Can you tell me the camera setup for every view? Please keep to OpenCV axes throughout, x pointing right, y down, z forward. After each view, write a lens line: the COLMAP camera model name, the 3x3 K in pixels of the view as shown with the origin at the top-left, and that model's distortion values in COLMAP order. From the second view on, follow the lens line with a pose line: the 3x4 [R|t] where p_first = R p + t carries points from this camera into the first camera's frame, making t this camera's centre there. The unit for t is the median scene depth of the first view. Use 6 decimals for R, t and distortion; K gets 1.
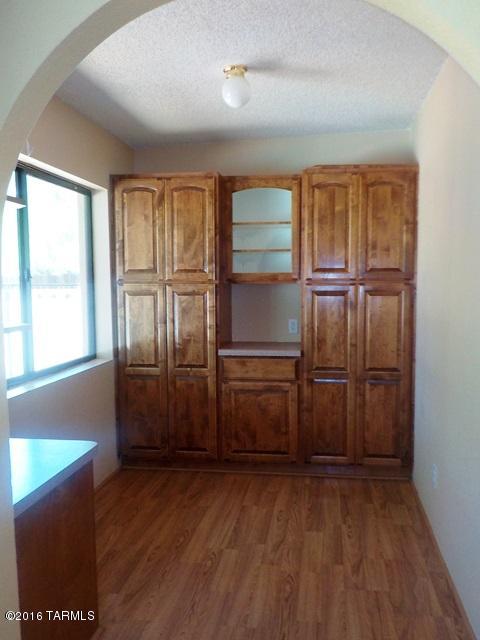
lens RADIAL K [[594.5, 0, 240.0], [0, 594.5, 320.0], [0, 0, 1]] dist [0.076372, 0.003687]
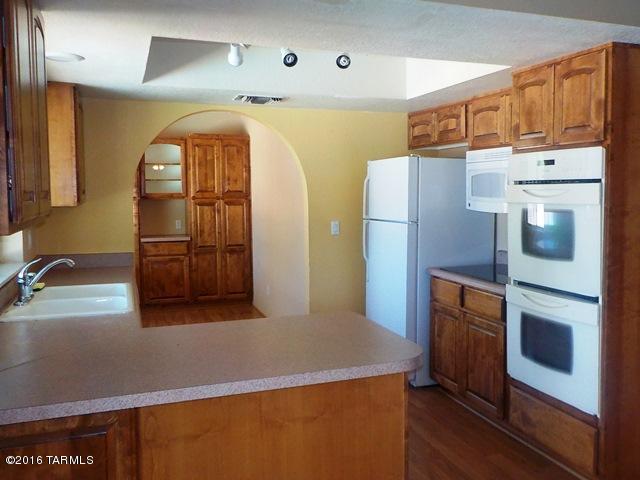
lens RADIAL K [[594.5, 0, 320.0], [0, 594.5, 240.0], [0, 0, 1]] dist [0.076372, 0.003687]
pose [[0.920537, -0.038230, 0.388781, -0.233492], [0.034267, 0.999266, 0.017125, 0.043170], [-0.389150, -0.002441, 0.921171, -0.788279]]
